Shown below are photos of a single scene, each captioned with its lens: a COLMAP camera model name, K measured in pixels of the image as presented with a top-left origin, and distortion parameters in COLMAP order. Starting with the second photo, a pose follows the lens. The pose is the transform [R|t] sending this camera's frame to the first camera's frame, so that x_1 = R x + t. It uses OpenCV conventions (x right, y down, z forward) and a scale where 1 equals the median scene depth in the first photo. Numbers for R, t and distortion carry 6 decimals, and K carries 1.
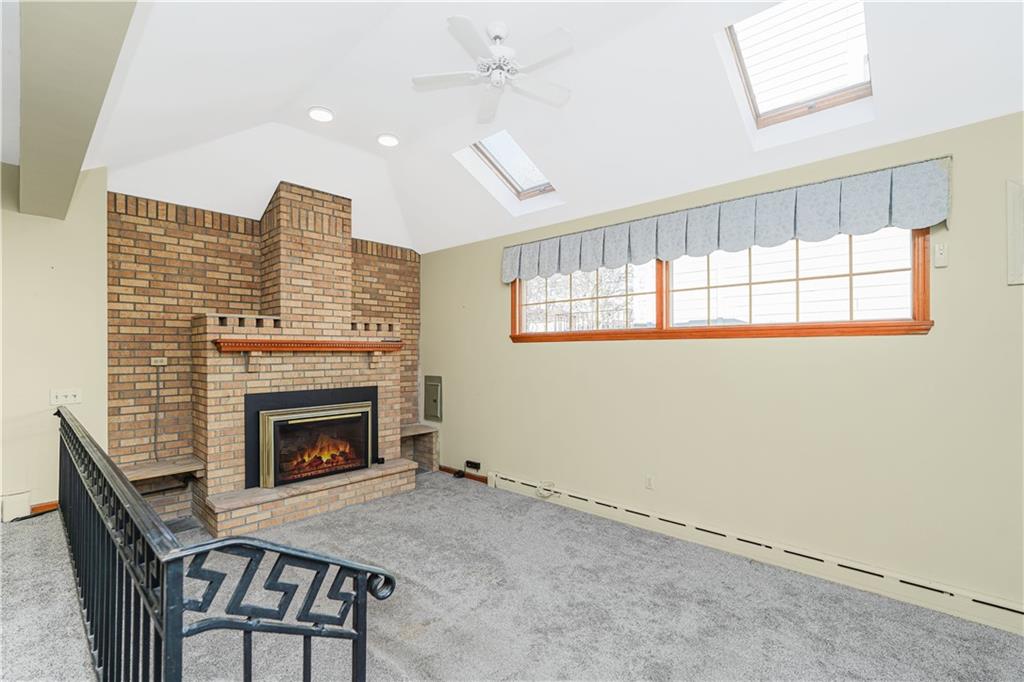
lens RADIAL K [[457.3, 0, 514.3], [0, 457.3, 346.4], [0, 0, 1]] dist [-0.001510, 0.000080]
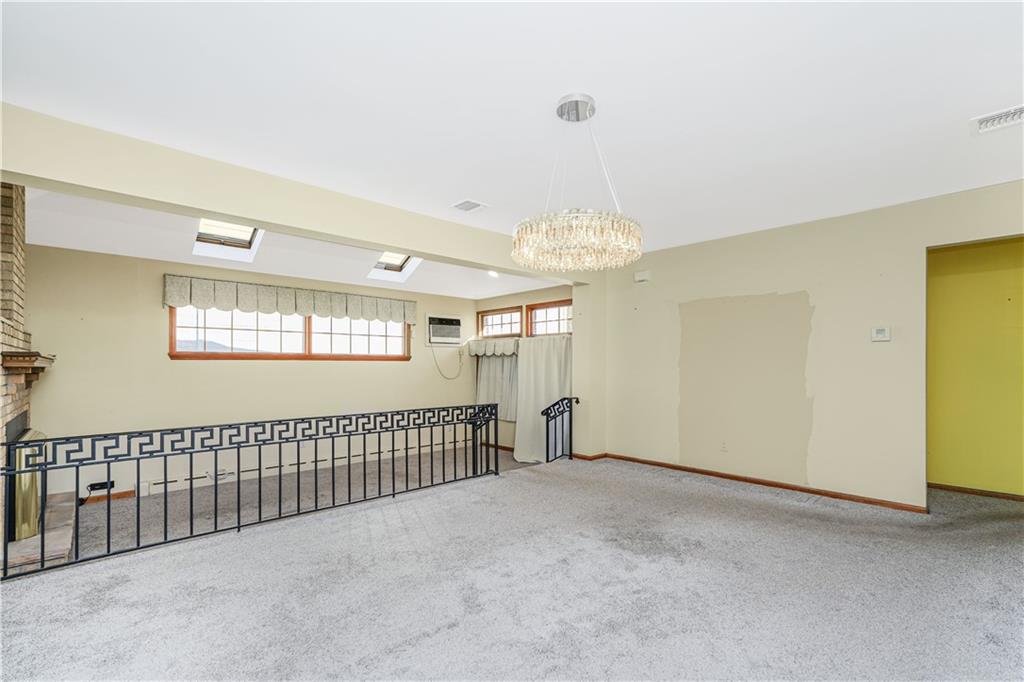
lens RADIAL K [[457.3, 0, 515.0], [0, 457.3, 359.9], [0, 0, 1]] dist [-0.001510, 0.000080]
pose [[0.062209, 0.017476, 0.997910, -1.211888], [-0.010531, 0.999803, -0.016852, 0.002813], [-0.998008, -0.009461, 0.062381, 0.100521]]
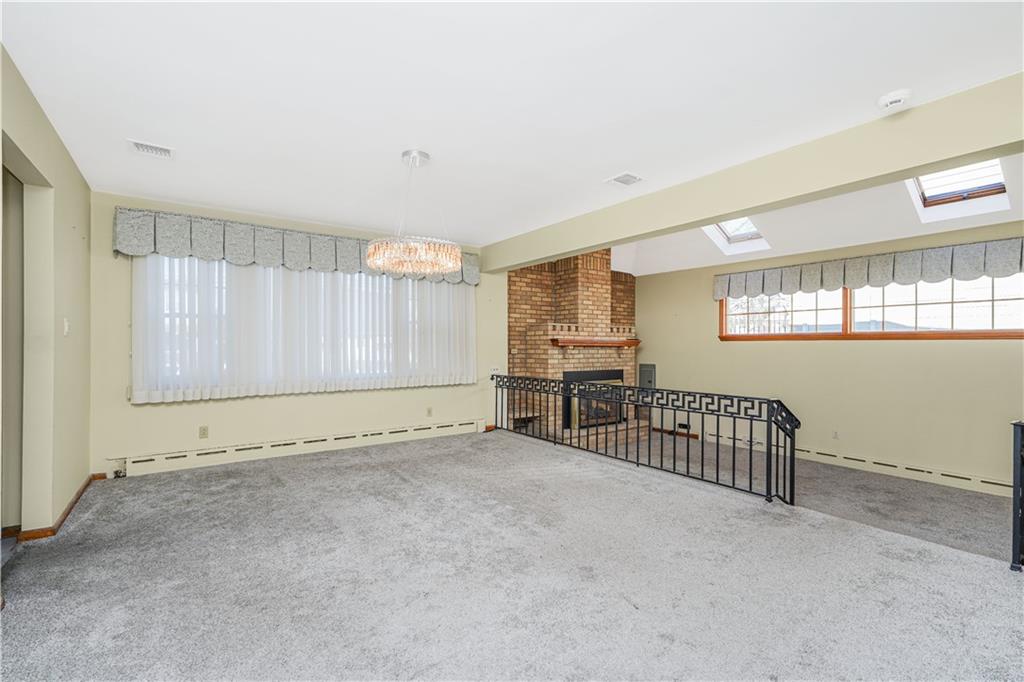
lens RADIAL K [[457.3, 0, 518.7], [0, 457.3, 344.4], [0, 0, 1]] dist [-0.001510, 0.000080]
pose [[0.982203, 0.007712, -0.187666, -0.404373], [-0.006329, 0.999948, 0.007965, -0.006001], [0.187718, -0.006636, 0.982201, -0.605271]]
